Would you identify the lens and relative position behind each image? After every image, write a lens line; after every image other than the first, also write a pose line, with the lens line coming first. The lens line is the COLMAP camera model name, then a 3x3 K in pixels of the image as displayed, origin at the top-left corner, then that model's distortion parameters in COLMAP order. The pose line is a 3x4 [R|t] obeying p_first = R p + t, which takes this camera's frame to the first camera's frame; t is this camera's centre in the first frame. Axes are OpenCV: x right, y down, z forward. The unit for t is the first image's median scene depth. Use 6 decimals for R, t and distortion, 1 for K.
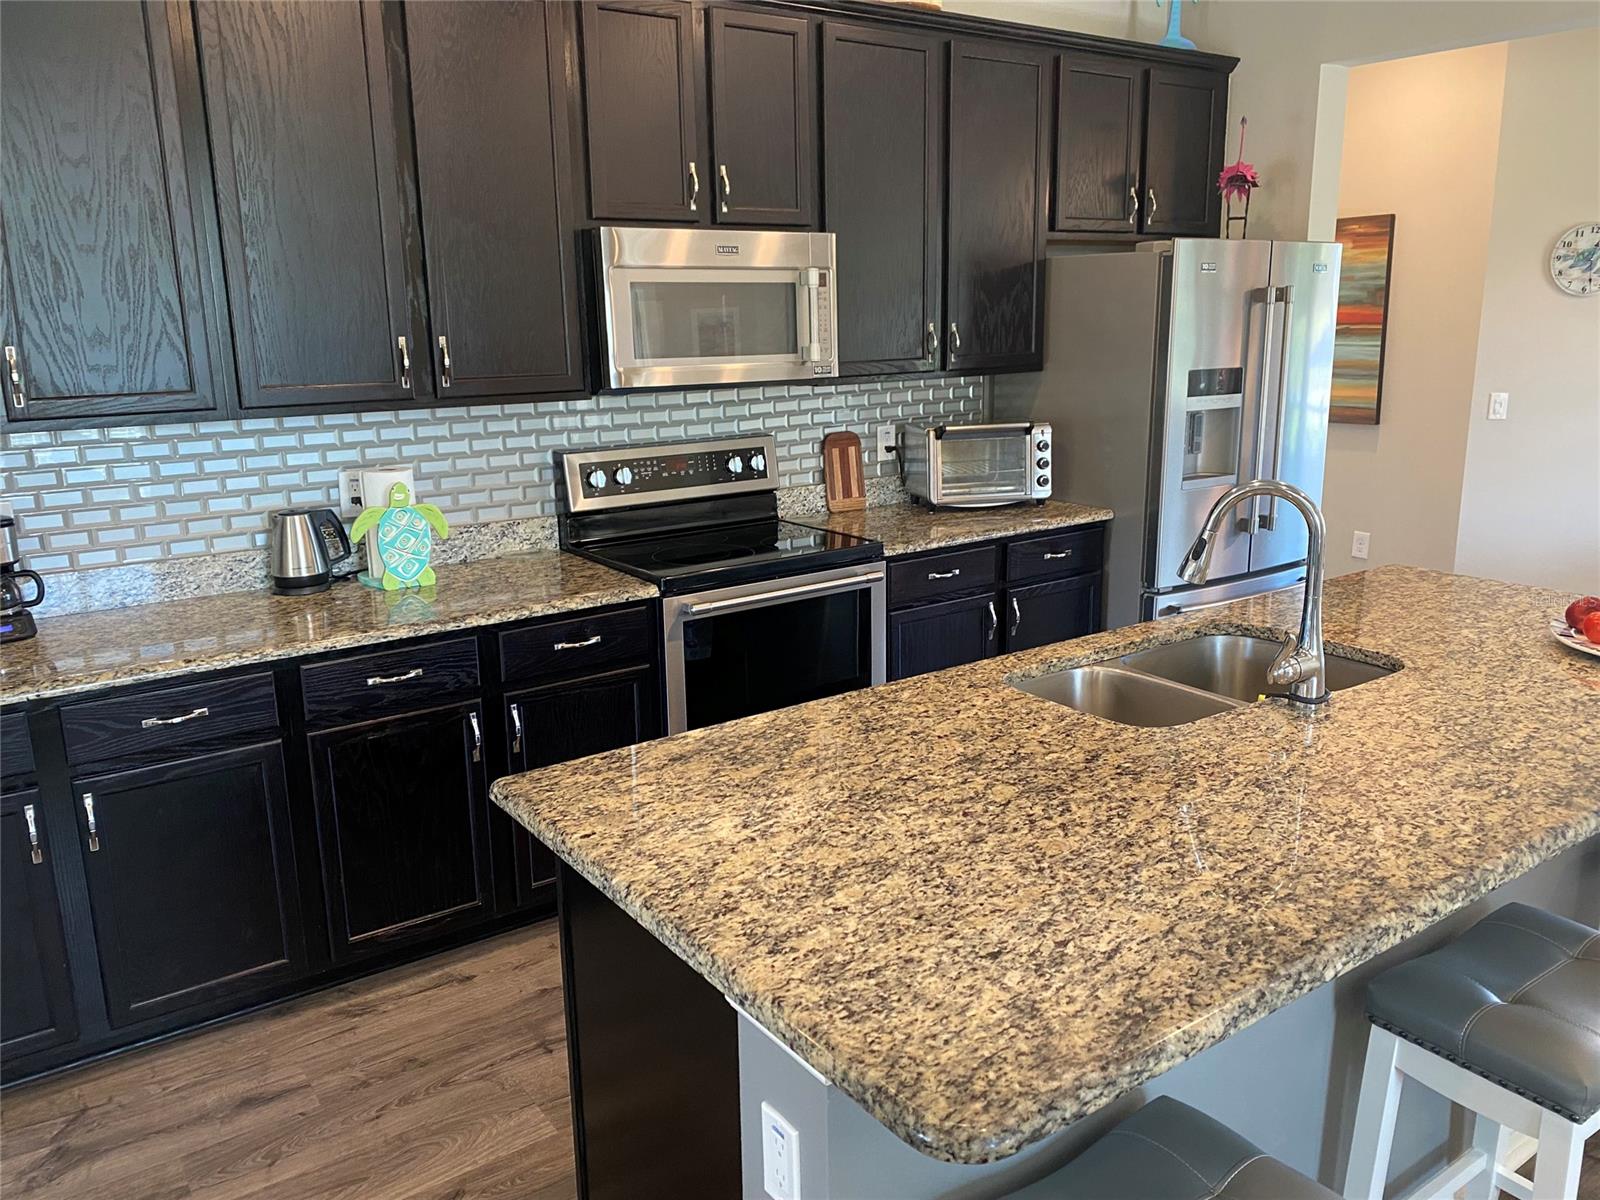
lens RADIAL K [[1213.6, 0, 800.0], [0, 1213.6, 600.0], [0, 0, 1]] dist [0.032182, -0.062126]
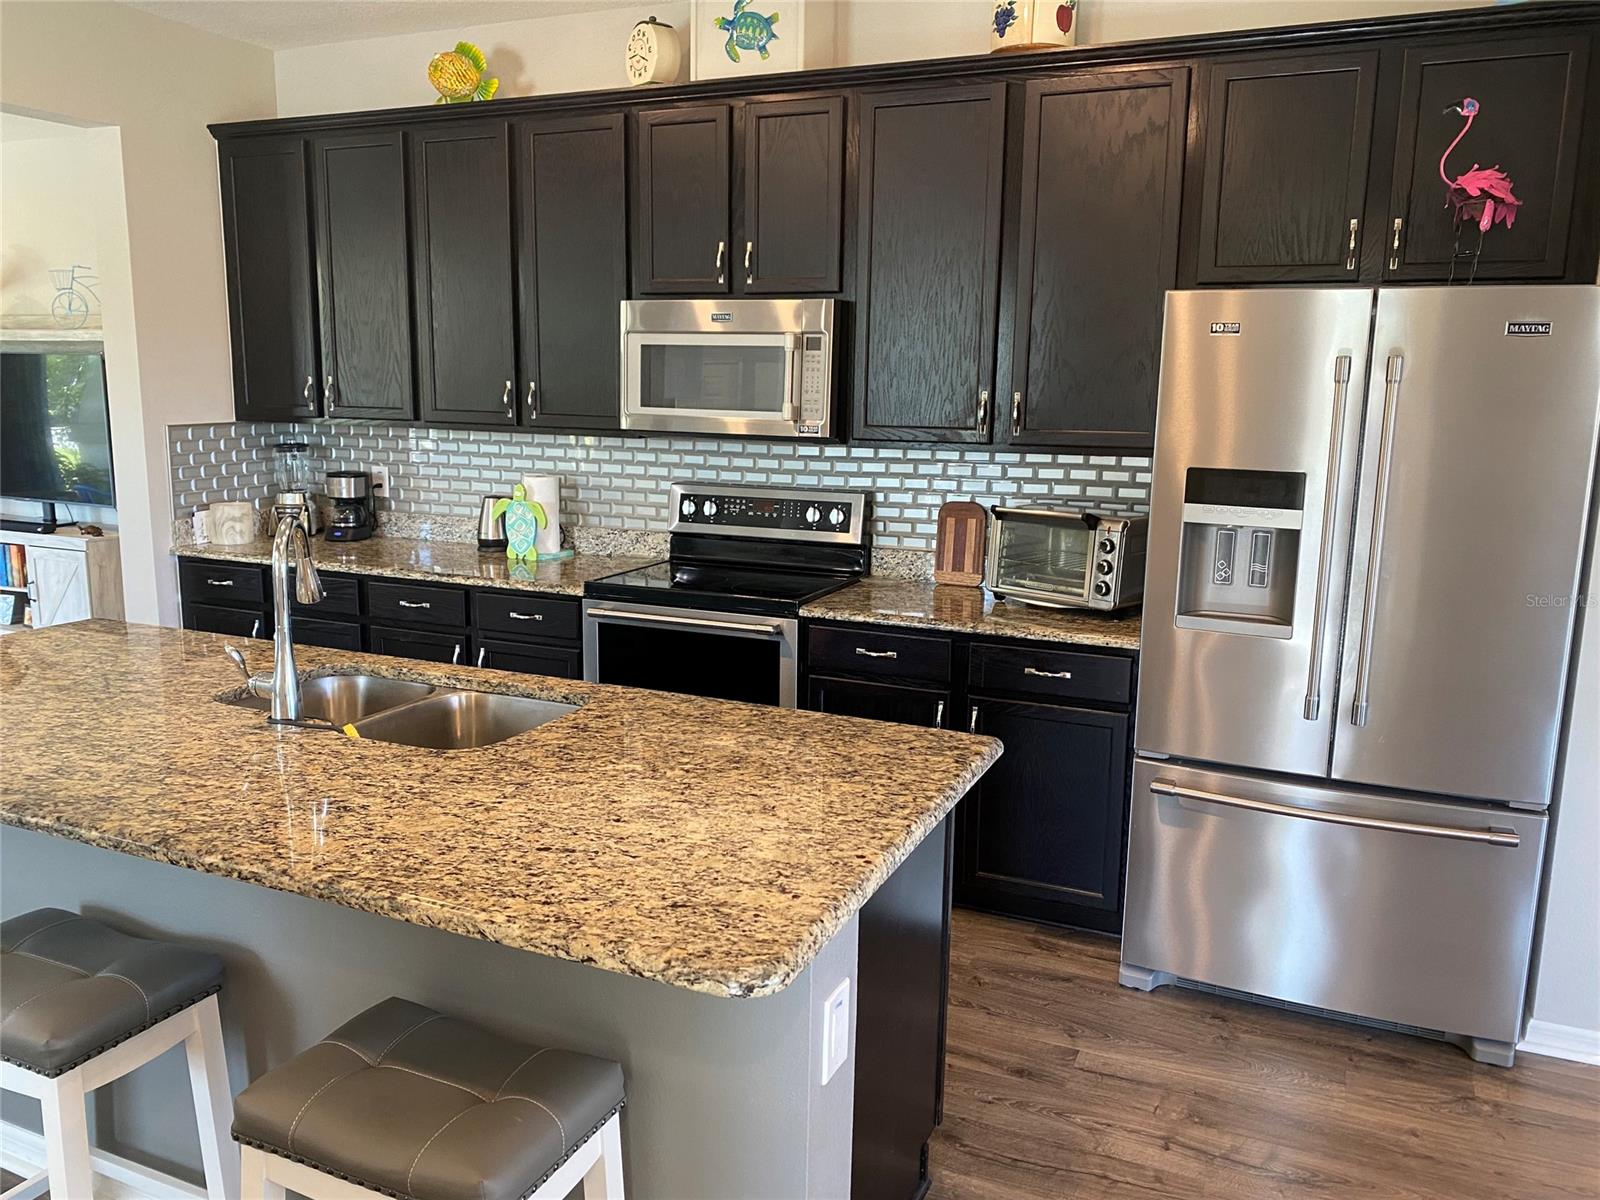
lens RADIAL K [[1231.8, 0, 802.0], [0, 1231.8, 604.3], [0, 0, 1]] dist [0.135703, -0.199895]
pose [[0.504709, 0.182769, -0.843721, 0.952170], [-0.220683, 0.972175, 0.078583, -0.128525], [0.834607, 0.146533, 0.530999, 0.460237]]
